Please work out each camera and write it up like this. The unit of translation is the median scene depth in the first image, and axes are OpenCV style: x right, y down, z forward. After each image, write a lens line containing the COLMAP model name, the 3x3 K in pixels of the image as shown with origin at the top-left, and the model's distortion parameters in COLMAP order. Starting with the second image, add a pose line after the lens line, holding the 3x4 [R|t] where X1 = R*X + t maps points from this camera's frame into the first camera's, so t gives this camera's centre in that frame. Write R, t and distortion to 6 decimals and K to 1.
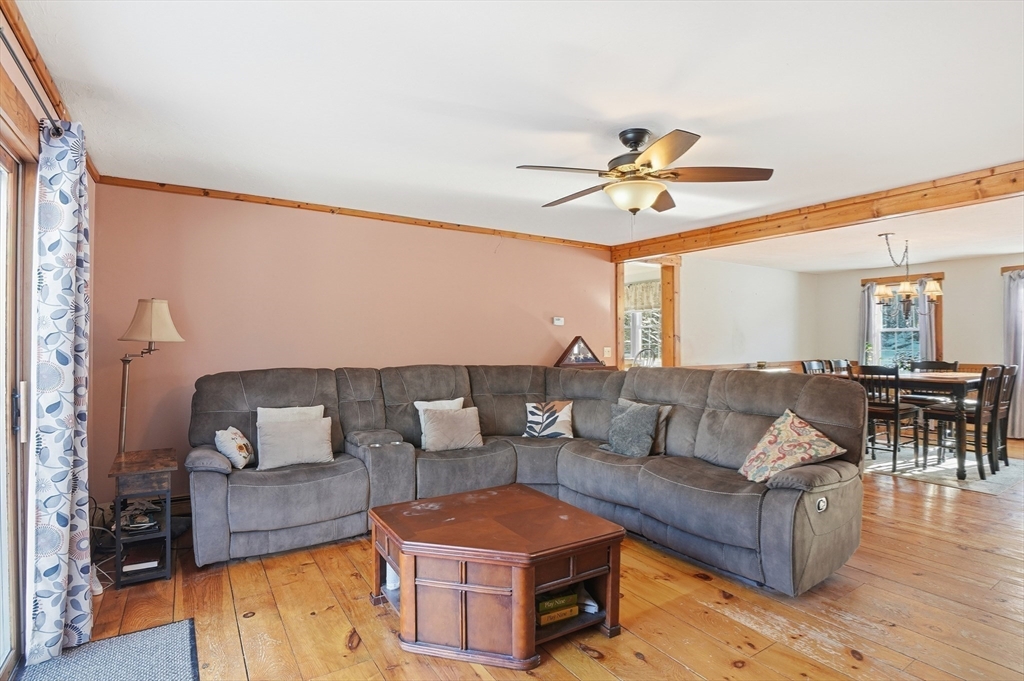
lens RADIAL K [[519.6, 0, 512.0], [0, 519.6, 340.5], [0, 0, 1]] dist [-0.025838, 0.000363]
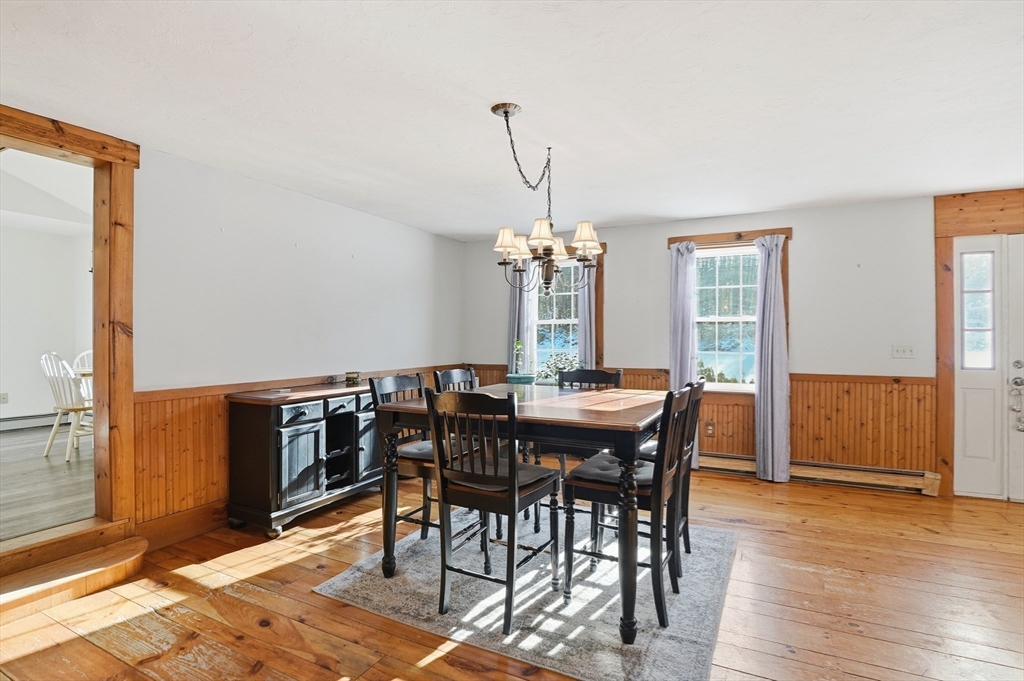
lens RADIAL K [[519.6, 0, 512.0], [0, 519.6, 340.5], [0, 0, 1]] dist [-0.025838, 0.000363]
pose [[0.872223, -0.002273, 0.489104, 0.505429], [0.002189, 0.999997, 0.000742, 0.006972], [-0.489104, 0.000423, 0.872225, 0.578079]]
